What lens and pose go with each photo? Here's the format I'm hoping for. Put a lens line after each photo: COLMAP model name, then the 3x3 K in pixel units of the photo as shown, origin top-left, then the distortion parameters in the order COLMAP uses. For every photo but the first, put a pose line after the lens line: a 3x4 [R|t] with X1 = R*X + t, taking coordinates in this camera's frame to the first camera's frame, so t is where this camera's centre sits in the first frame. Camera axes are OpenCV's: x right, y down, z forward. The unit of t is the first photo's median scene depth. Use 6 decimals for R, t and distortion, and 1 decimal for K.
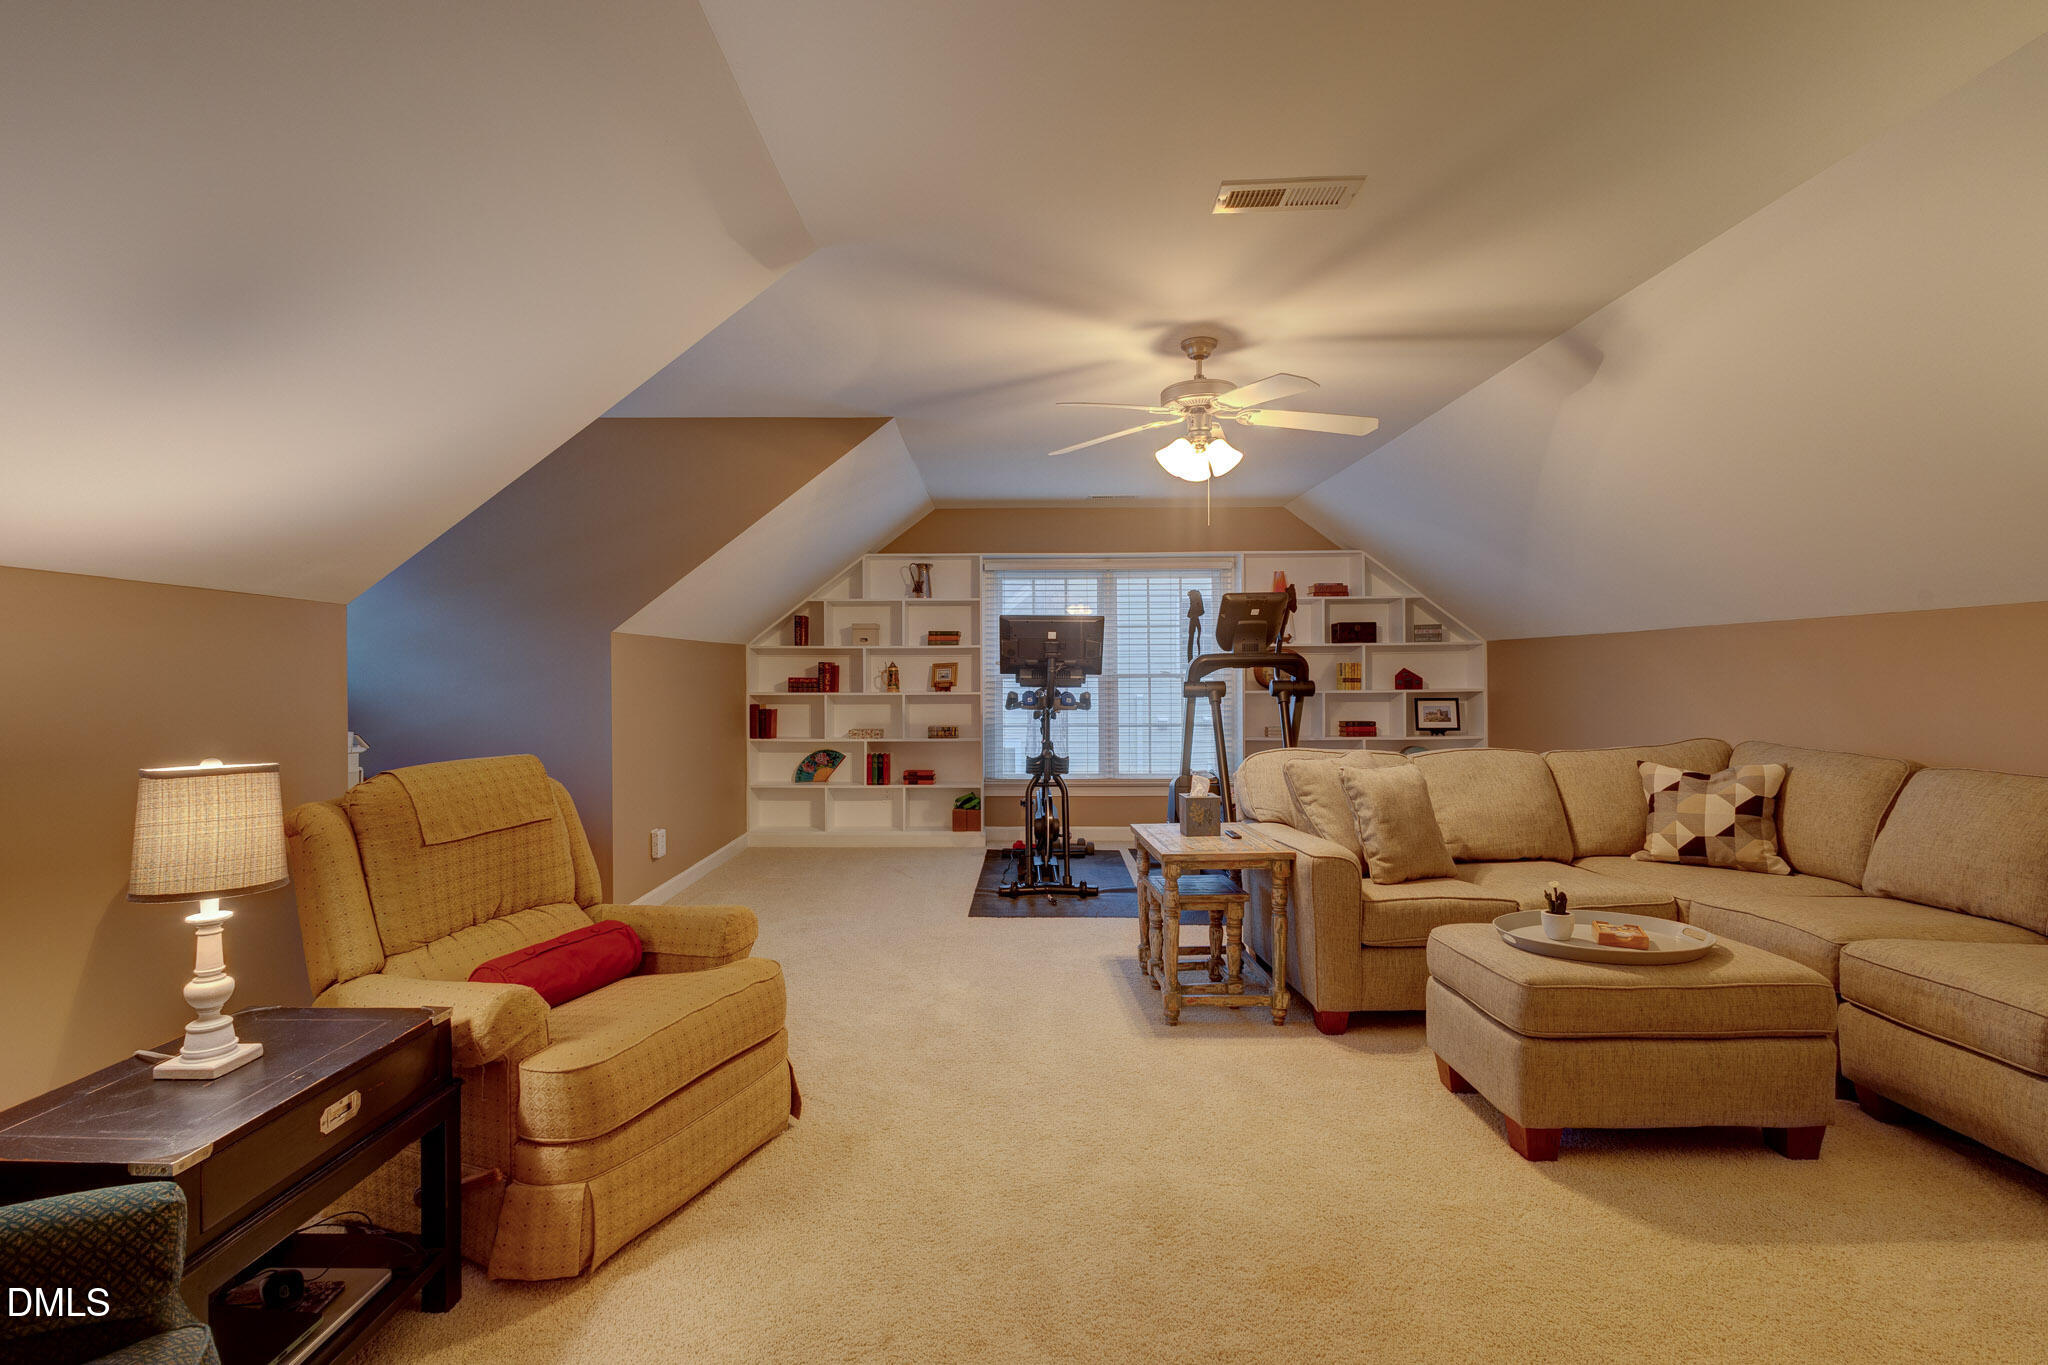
lens RADIAL K [[948.9, 0, 1013.9], [0, 948.9, 692.9], [0, 0, 1]] dist [0.012048, -0.004146]
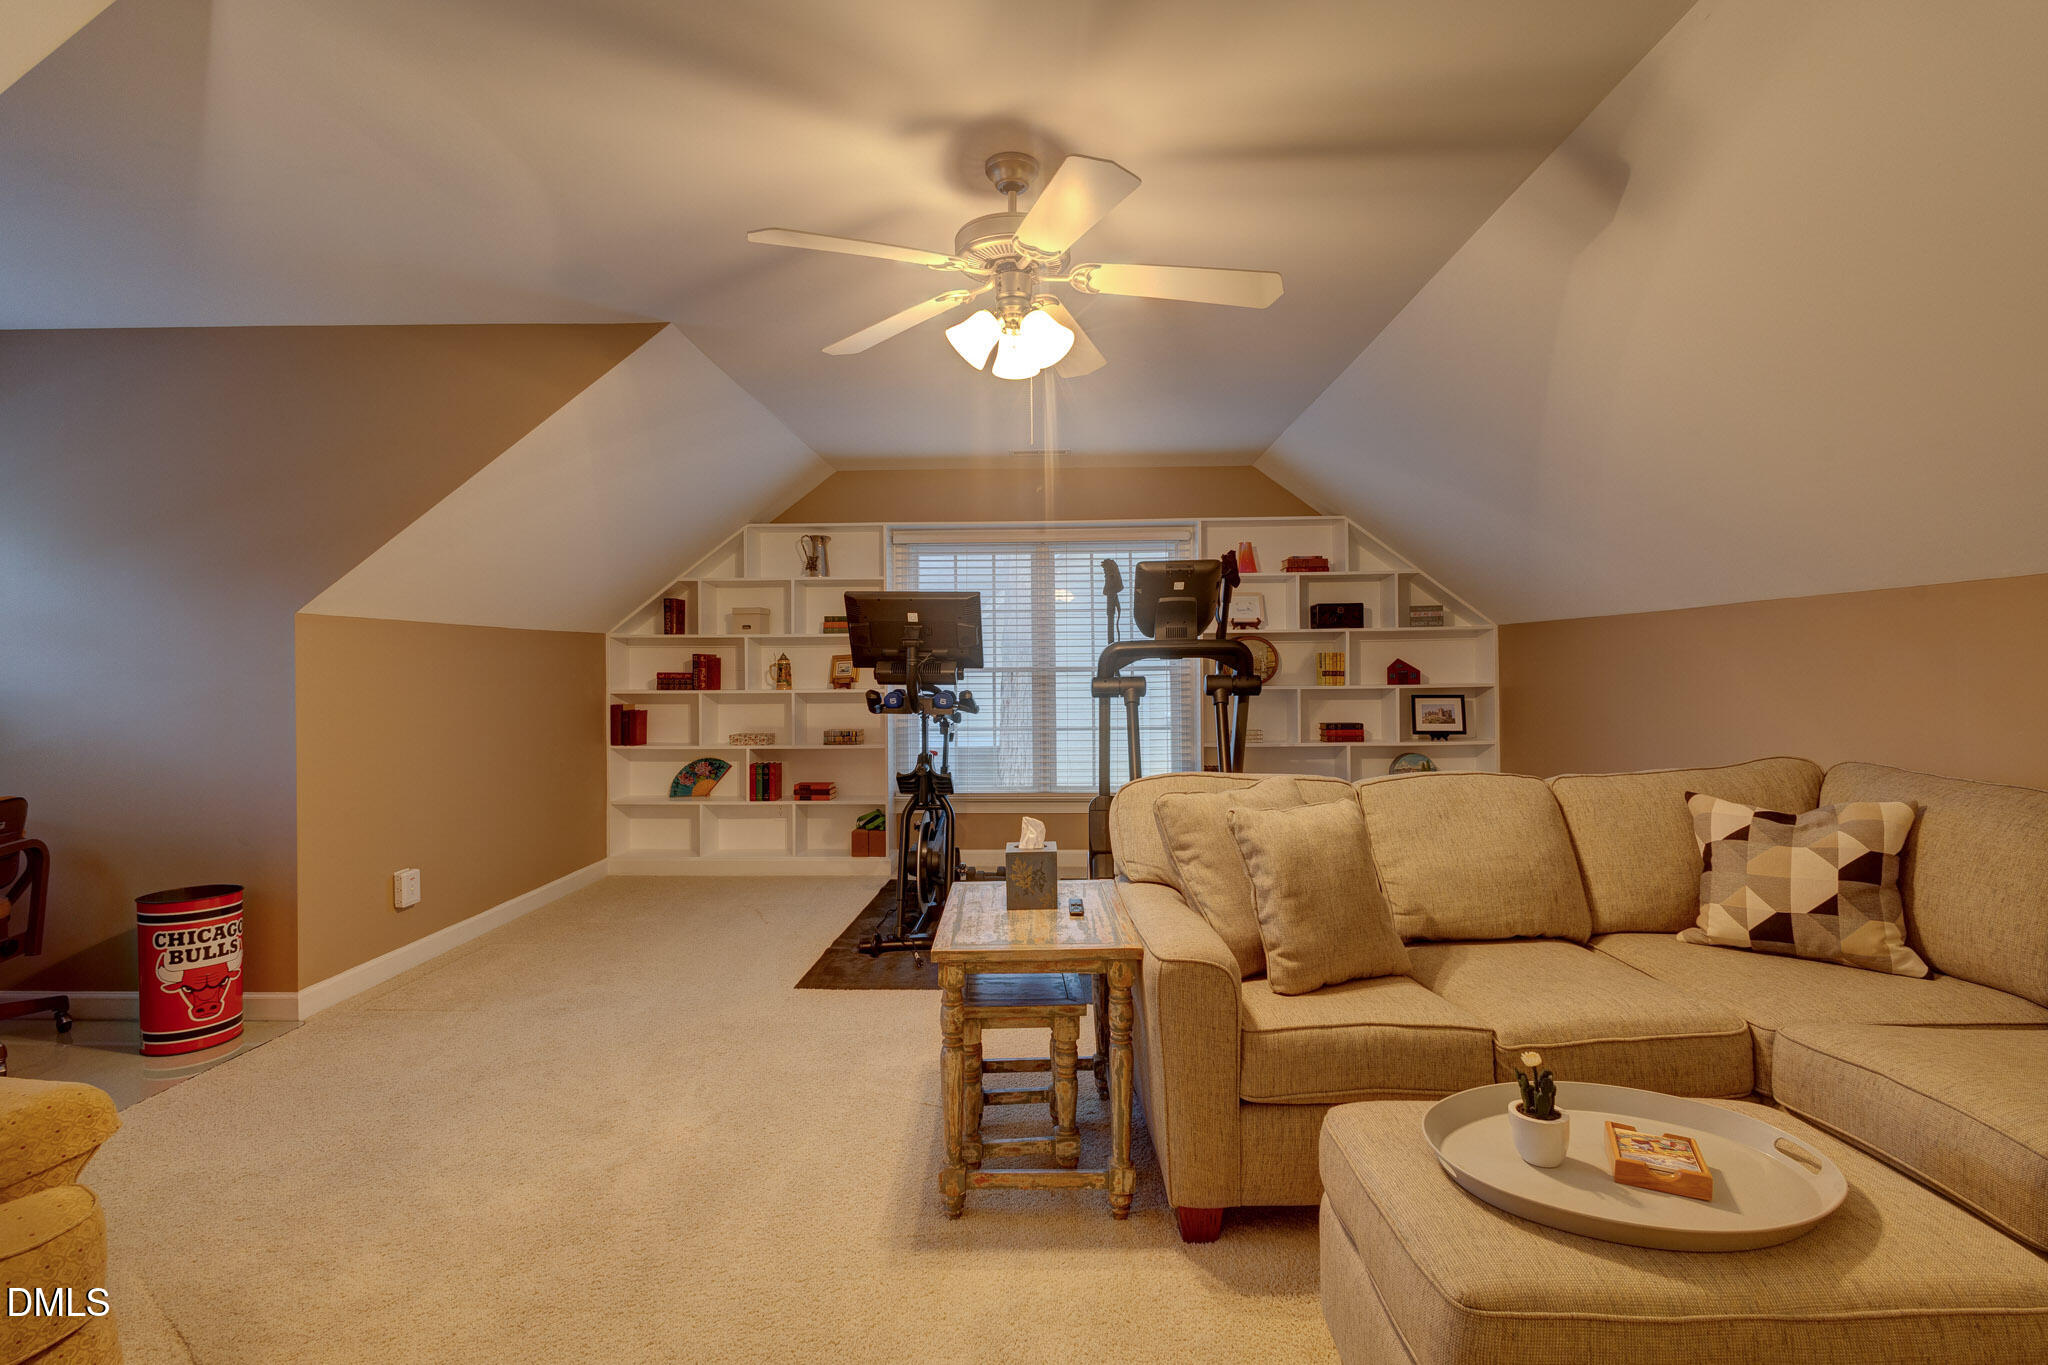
lens RADIAL K [[948.9, 0, 1034.0], [0, 948.9, 683.6], [0, 0, 1]] dist [0.012048, -0.004146]
pose [[0.999828, -0.003056, -0.018316, 0.165290], [0.003020, 0.999993, -0.002013, -0.005512], [0.018322, 0.001957, 0.999830, 0.254623]]
